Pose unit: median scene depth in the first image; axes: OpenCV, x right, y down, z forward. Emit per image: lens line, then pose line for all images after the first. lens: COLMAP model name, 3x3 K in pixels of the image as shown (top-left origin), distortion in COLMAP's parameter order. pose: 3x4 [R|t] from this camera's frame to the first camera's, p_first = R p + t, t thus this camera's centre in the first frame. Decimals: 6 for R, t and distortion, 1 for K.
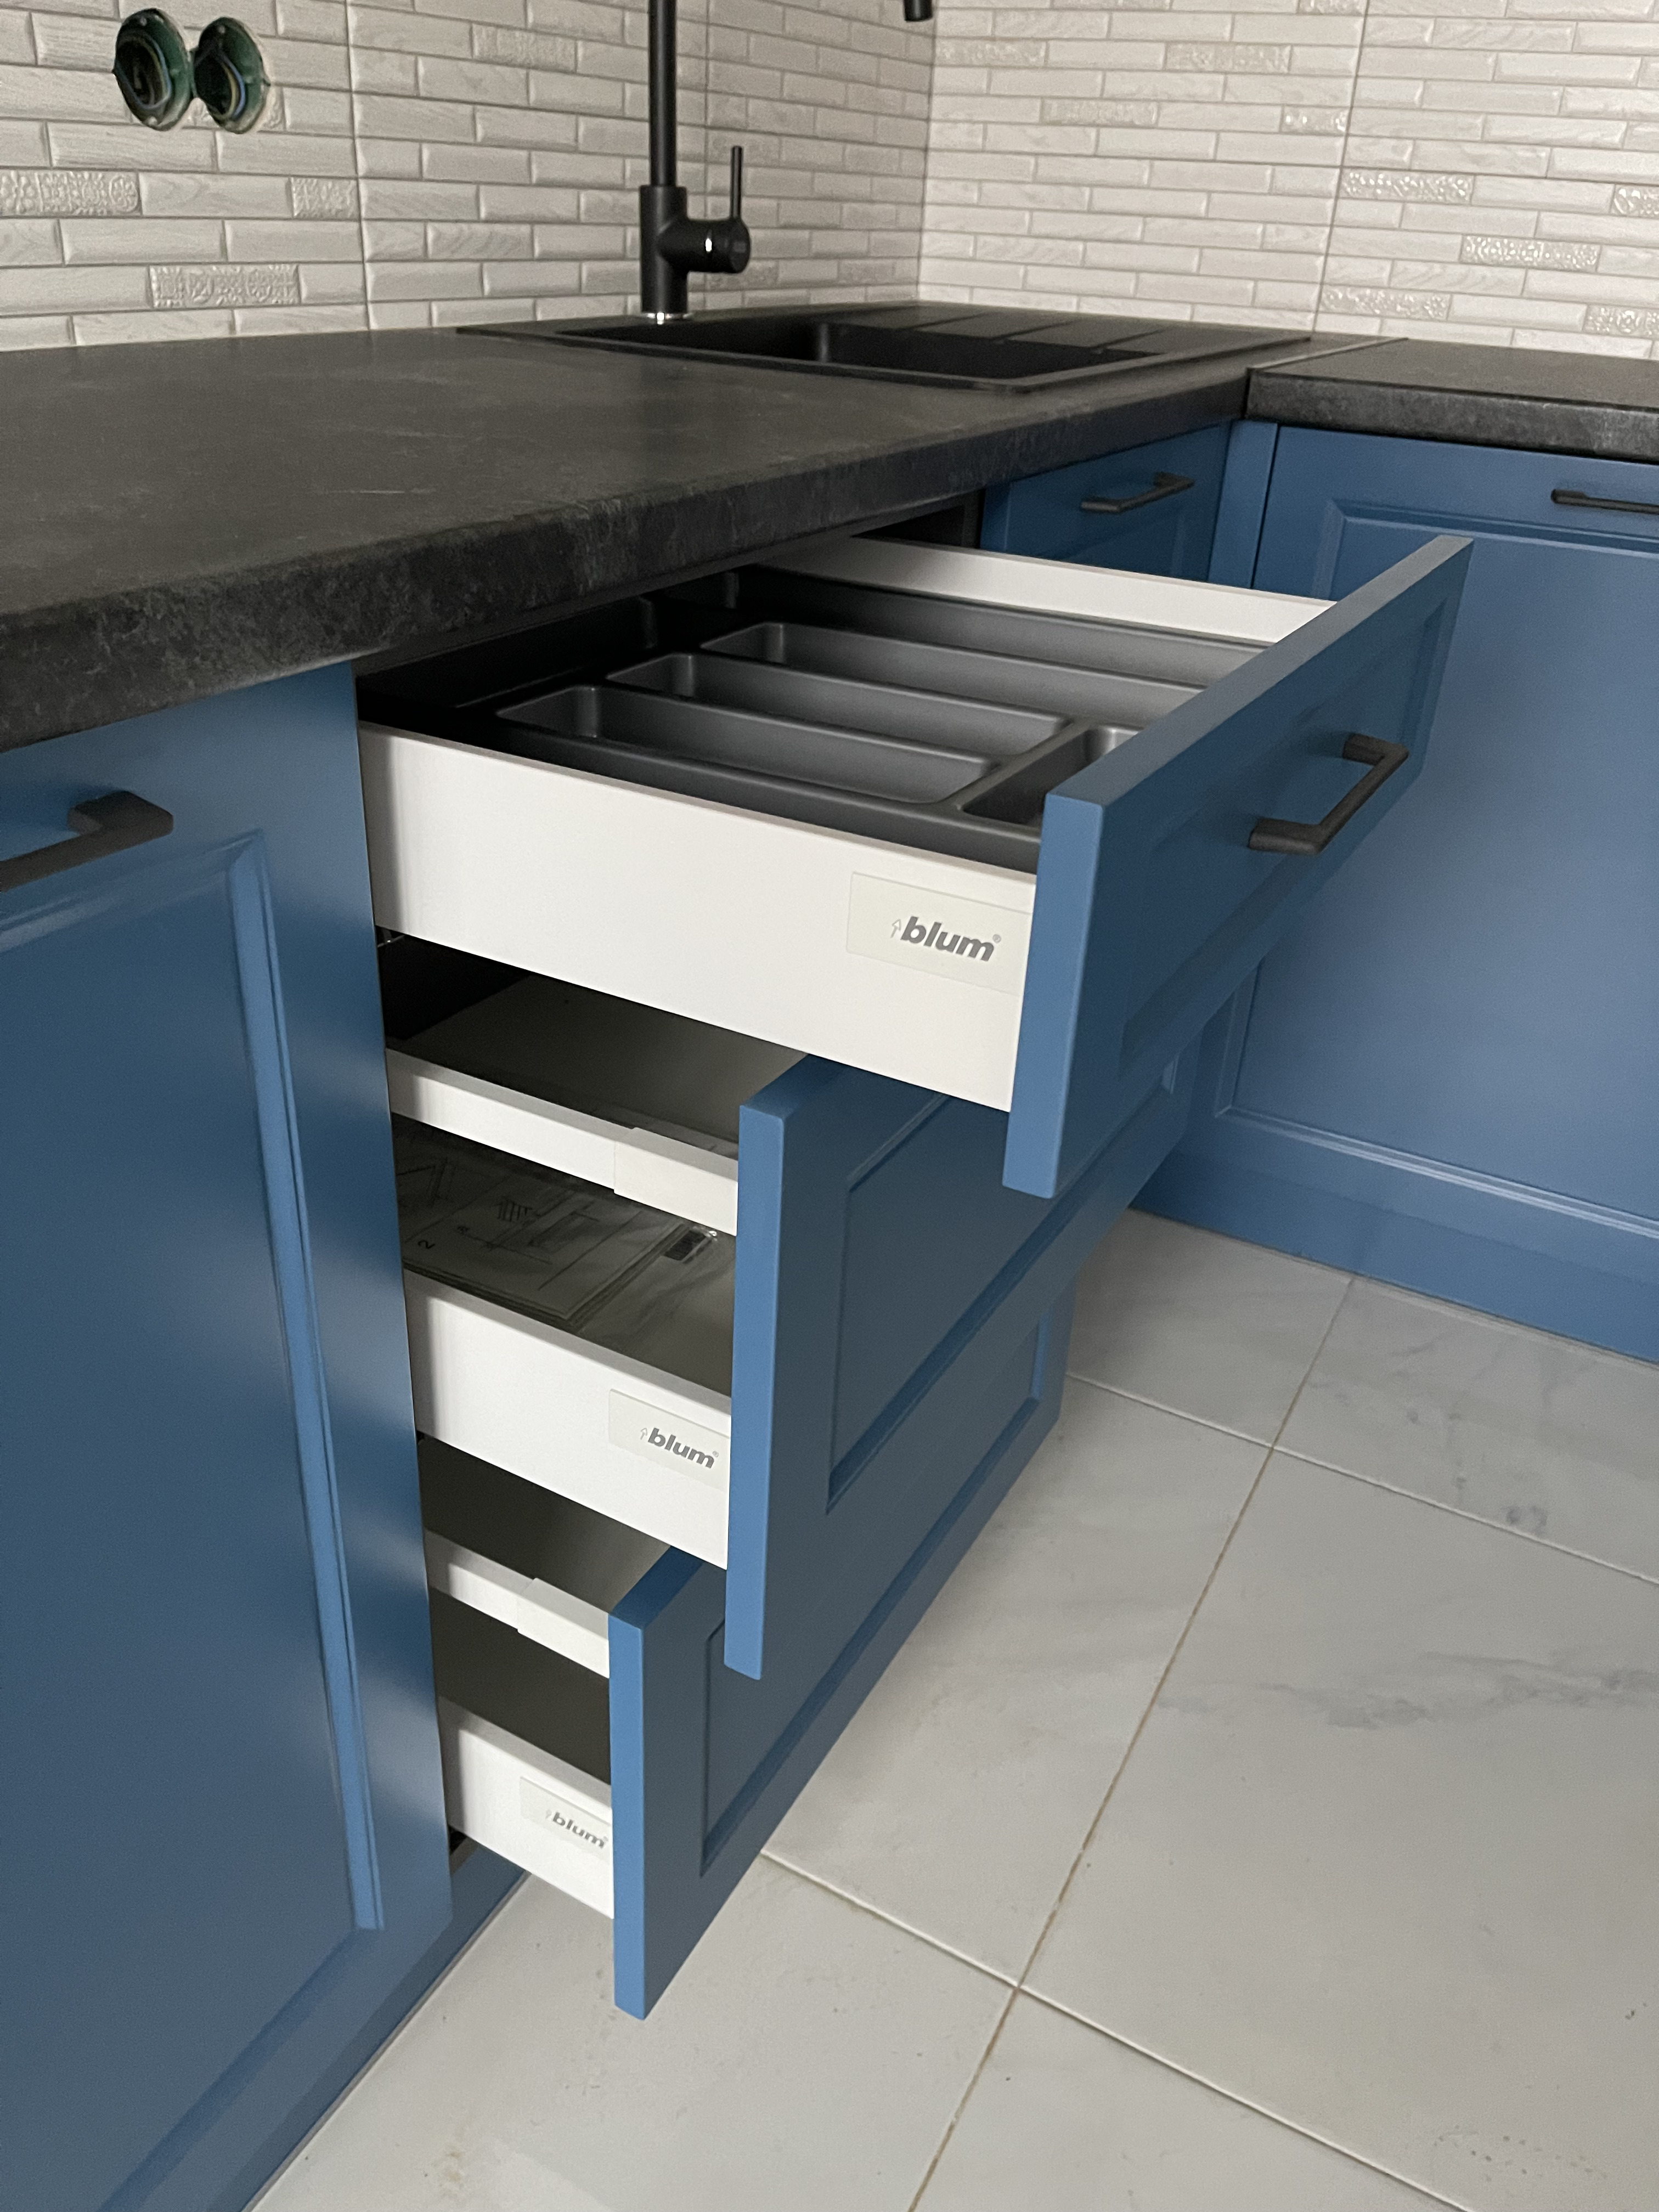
lens RADIAL K [[1670.0, 0, 850.0], [0, 1670.0, 1119.2], [0, 0, 1]] dist [0.066001, -0.082432]
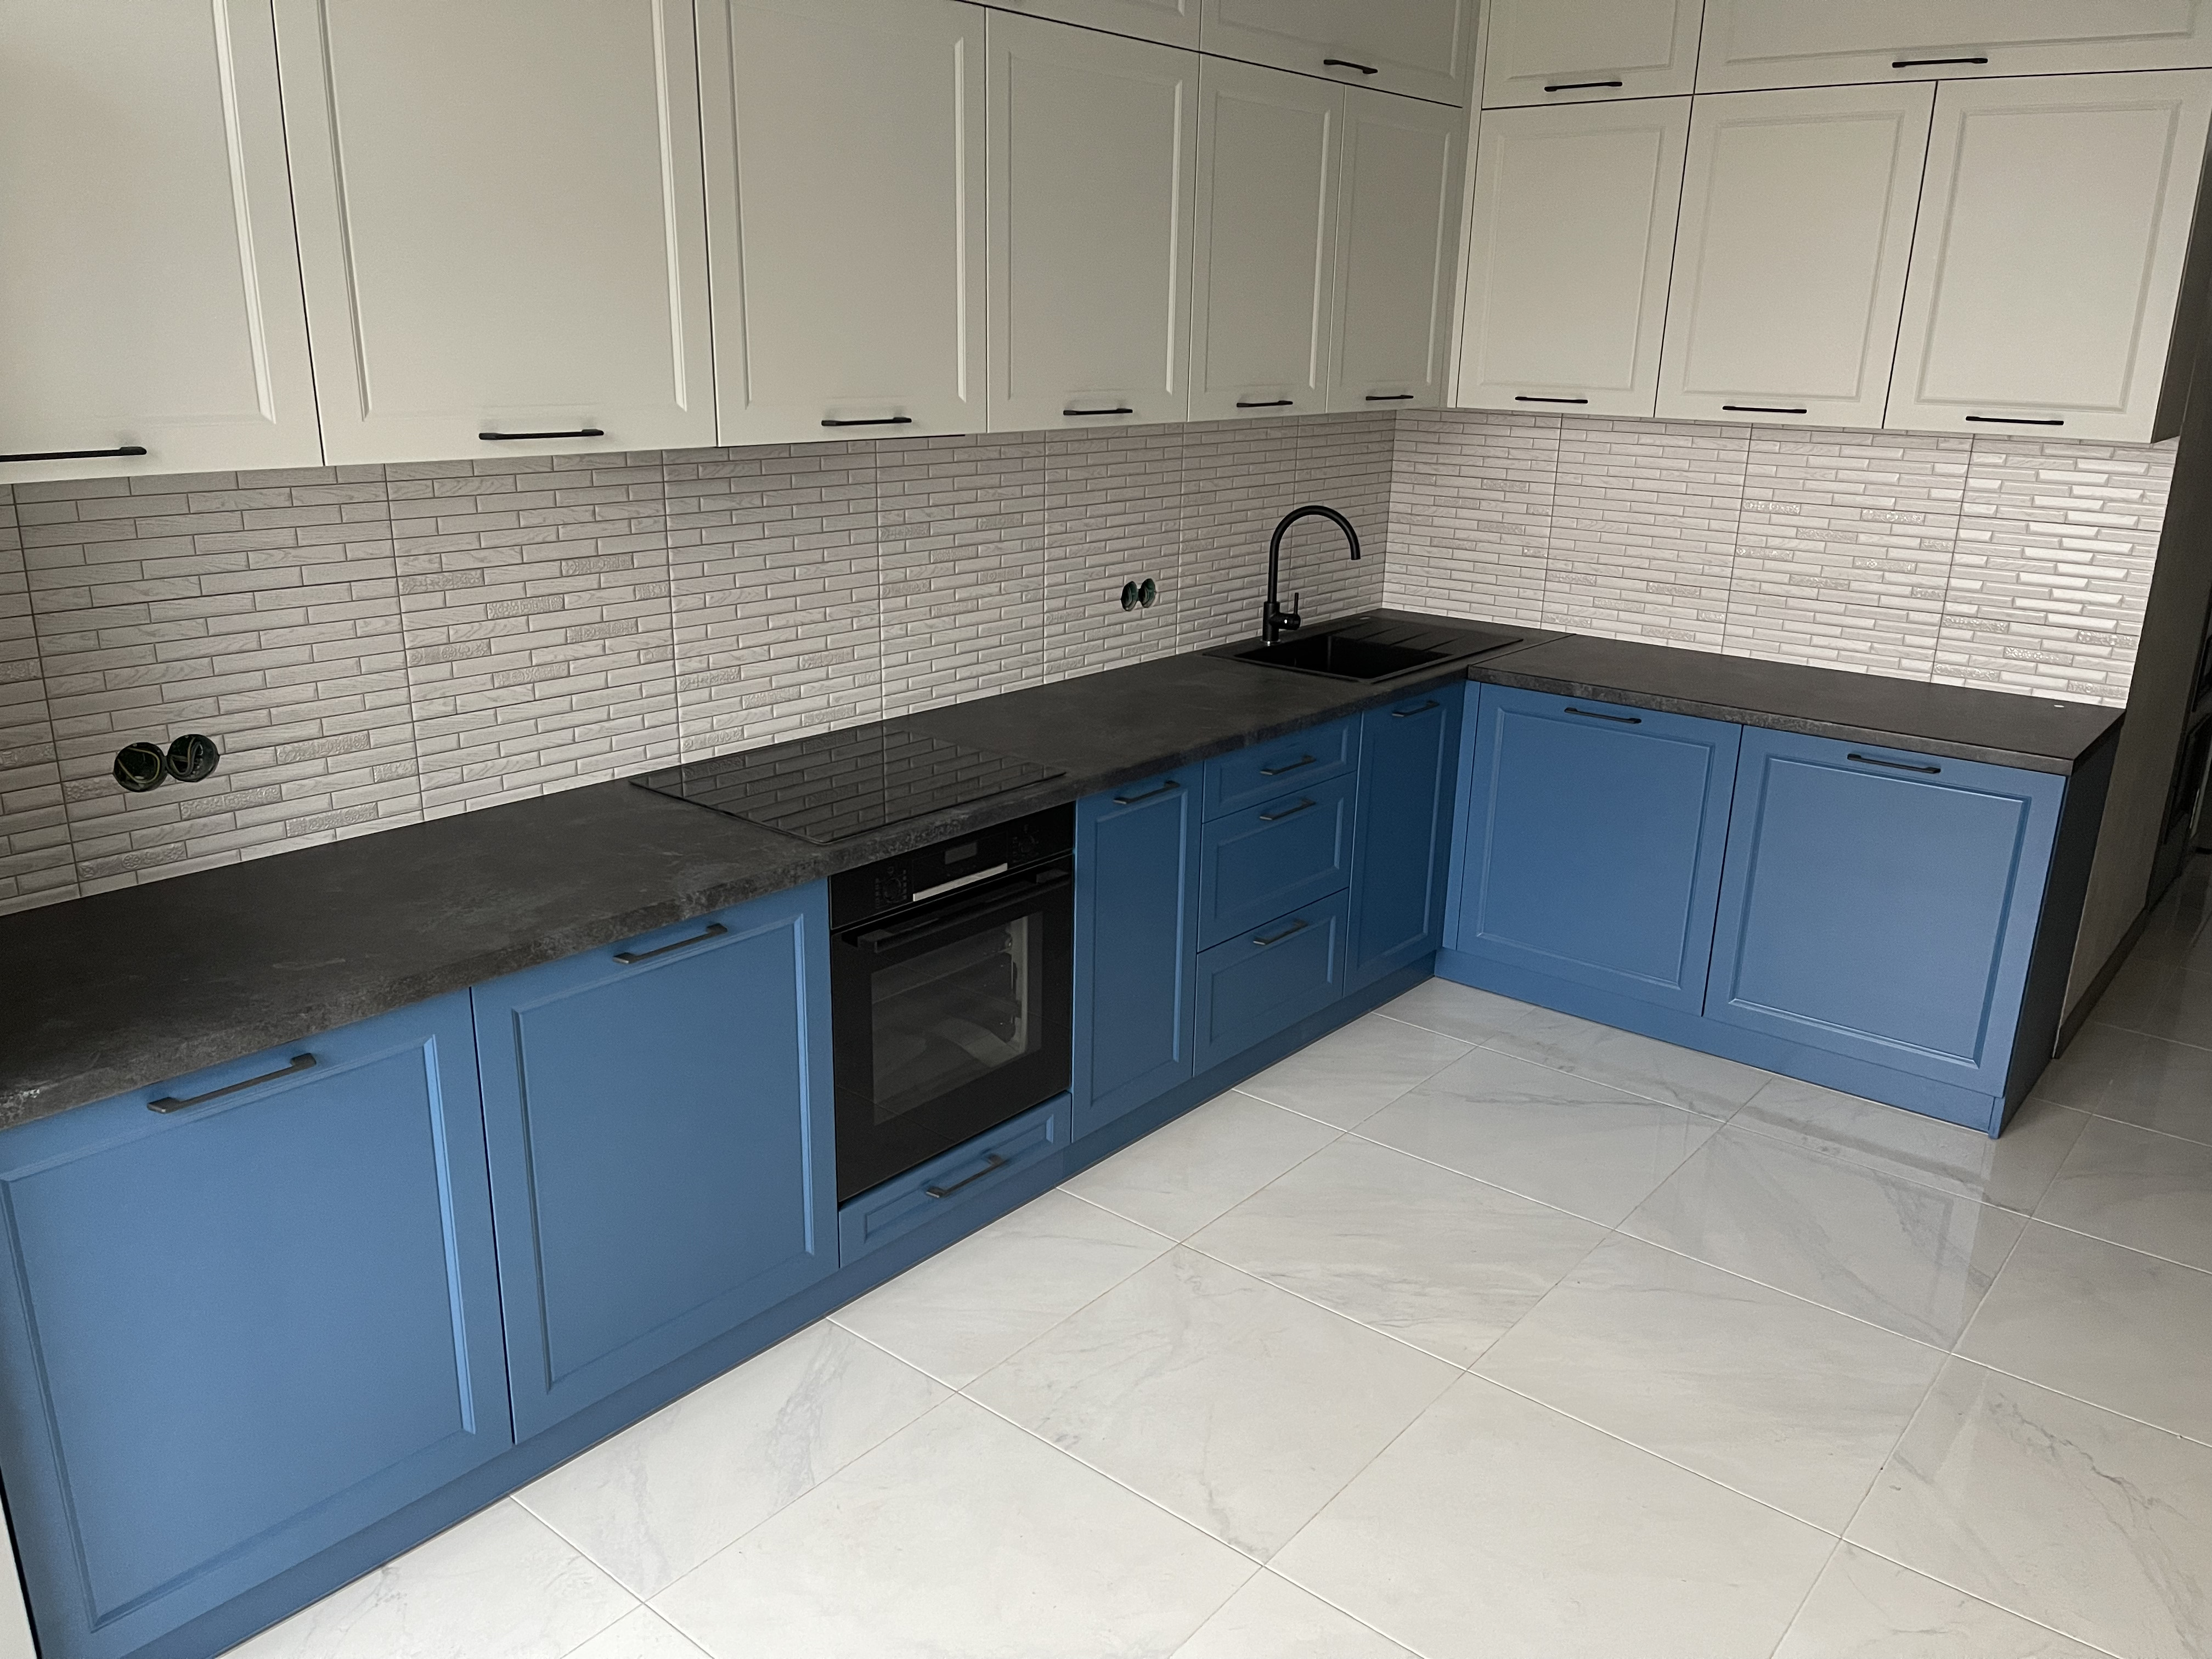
lens RADIAL K [[1670.0, 0, 1110.7], [0, 1670.0, 838.4], [0, 0, 1]] dist [0.066001, -0.082432]
pose [[0.979794, 0.026322, -0.198268, 0.205200], [-0.066939, 0.977291, -0.201053, 0.461713], [0.188473, 0.210263, 0.959306, -1.784075]]
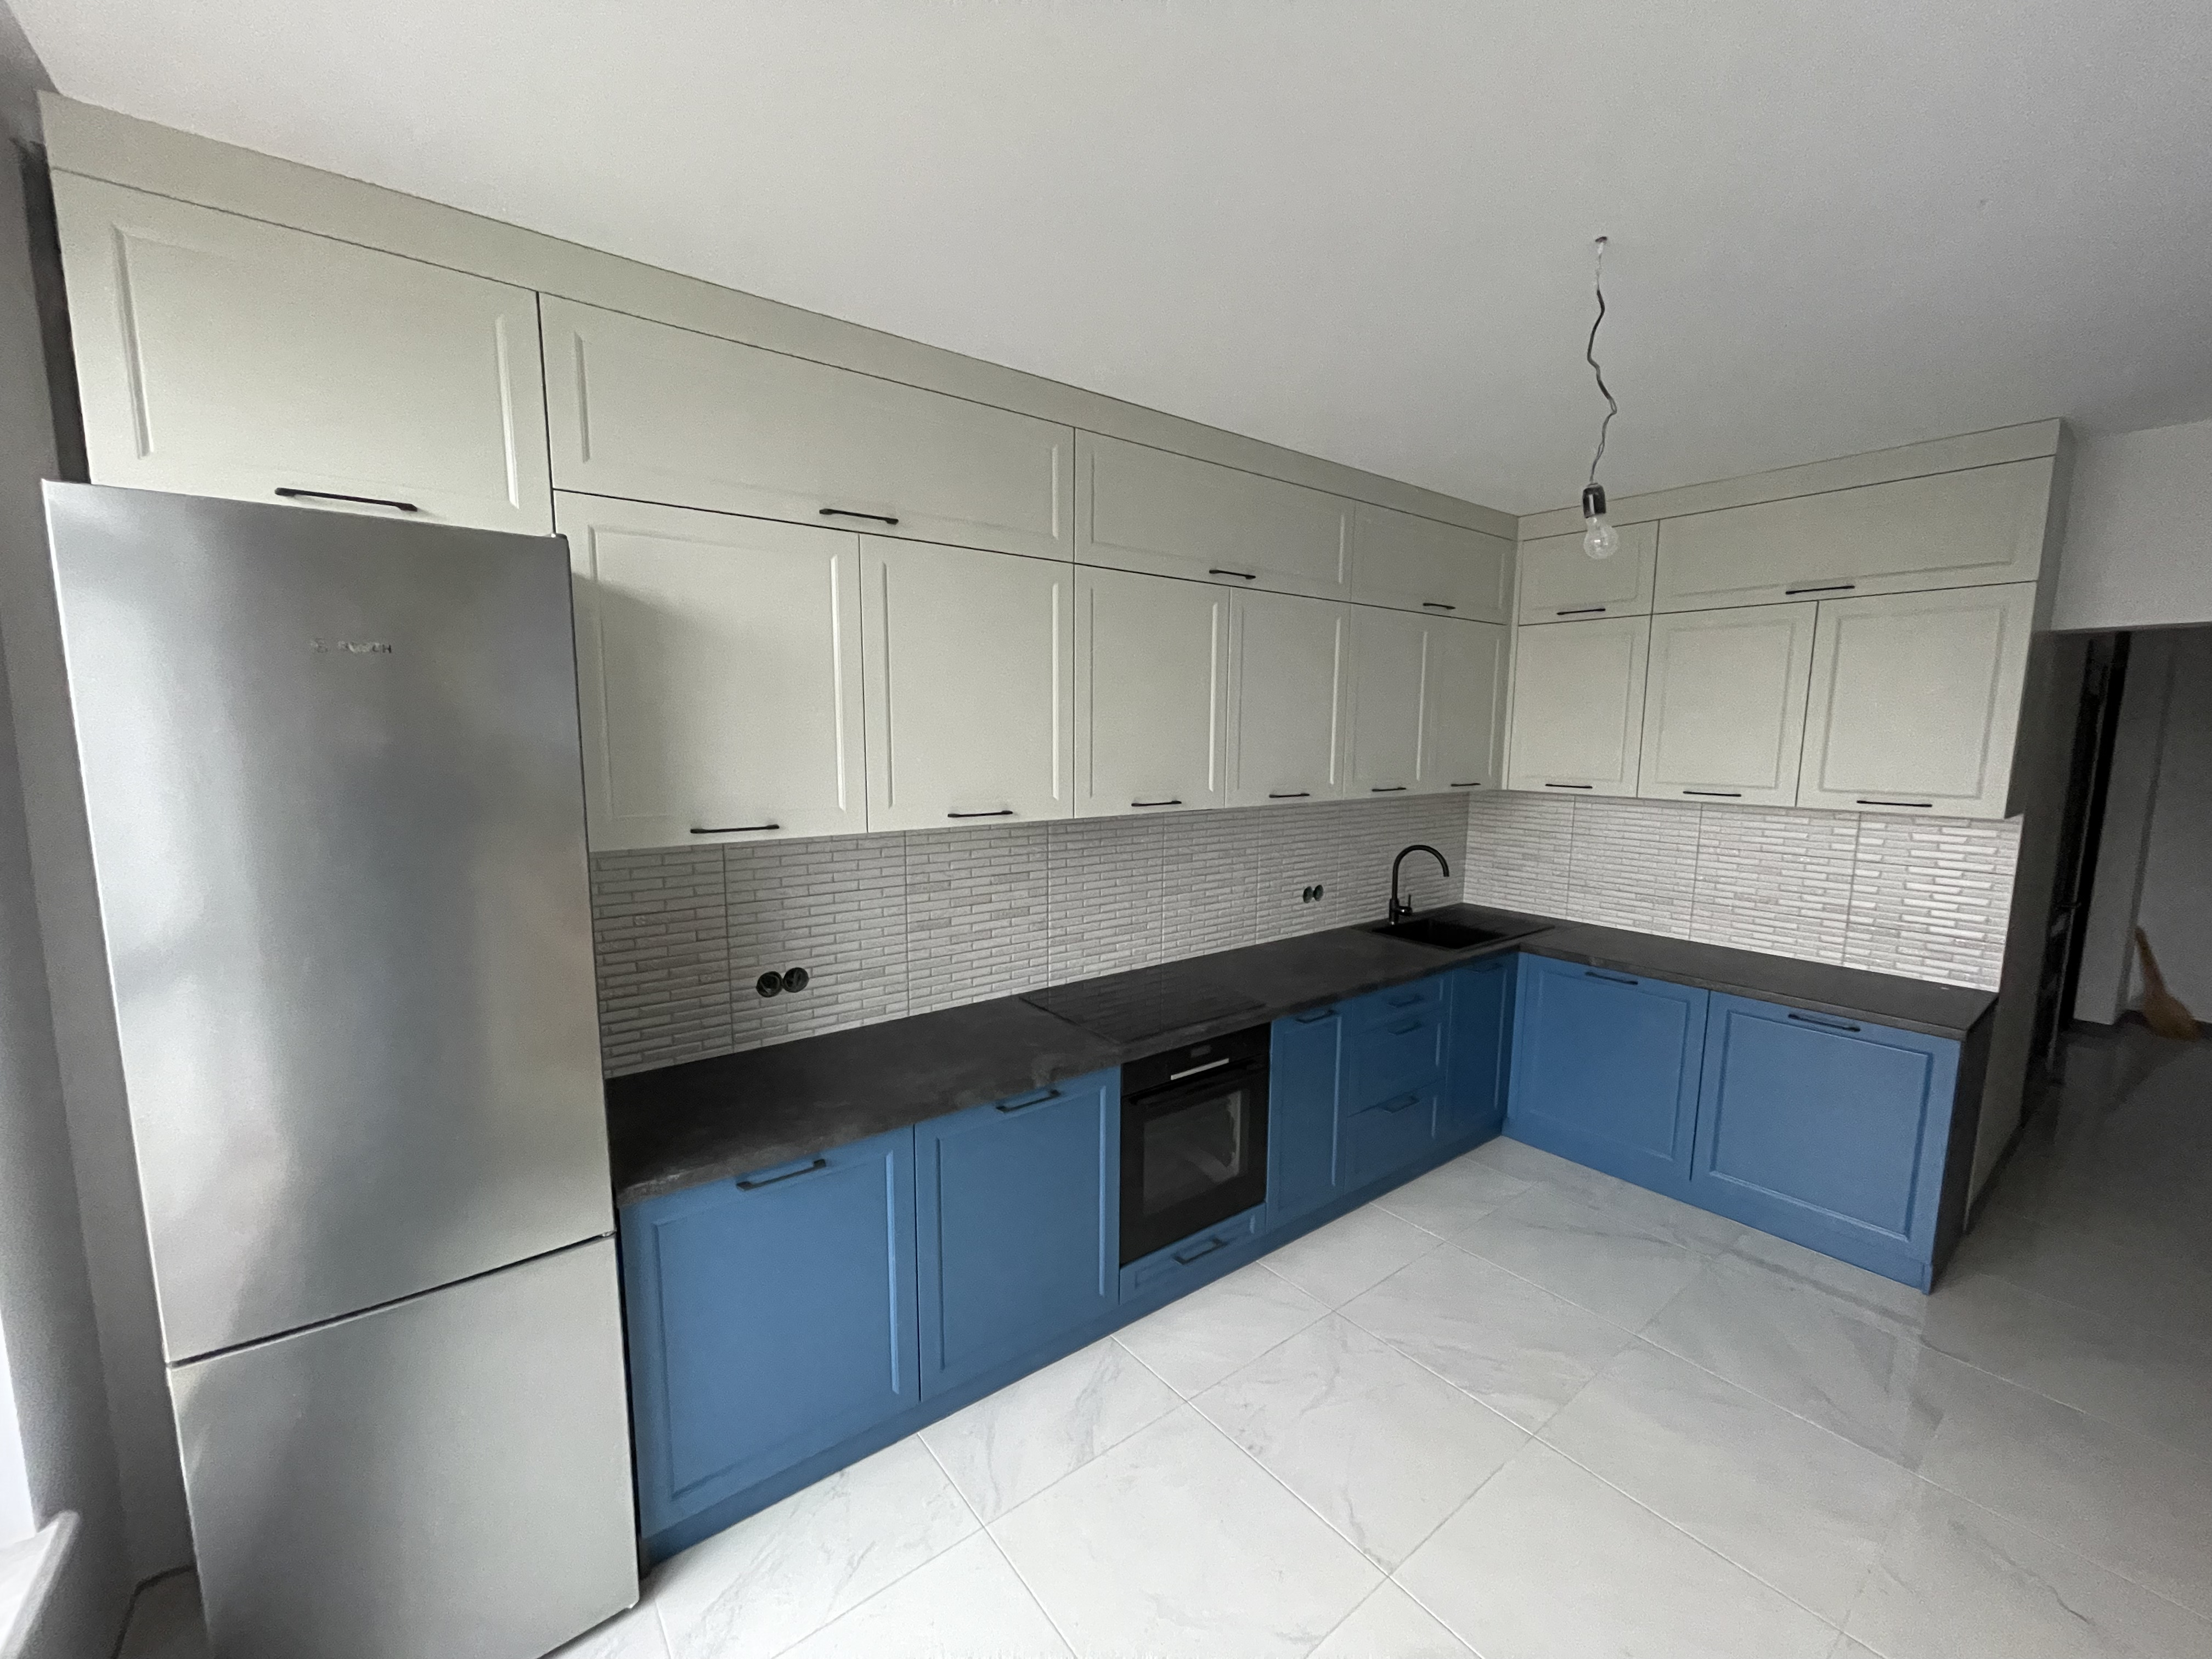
lens RADIAL K [[889.6, 0, 1093.5], [0, 889.6, 842.3], [0, 0, 1]] dist [-0.008070, 0.001785]
pose [[0.907750, 0.004732, -0.419484, 0.187154], [-0.163615, 0.924745, -0.343624, 0.351677], [0.386290, 0.380559, 0.840211, -1.650496]]
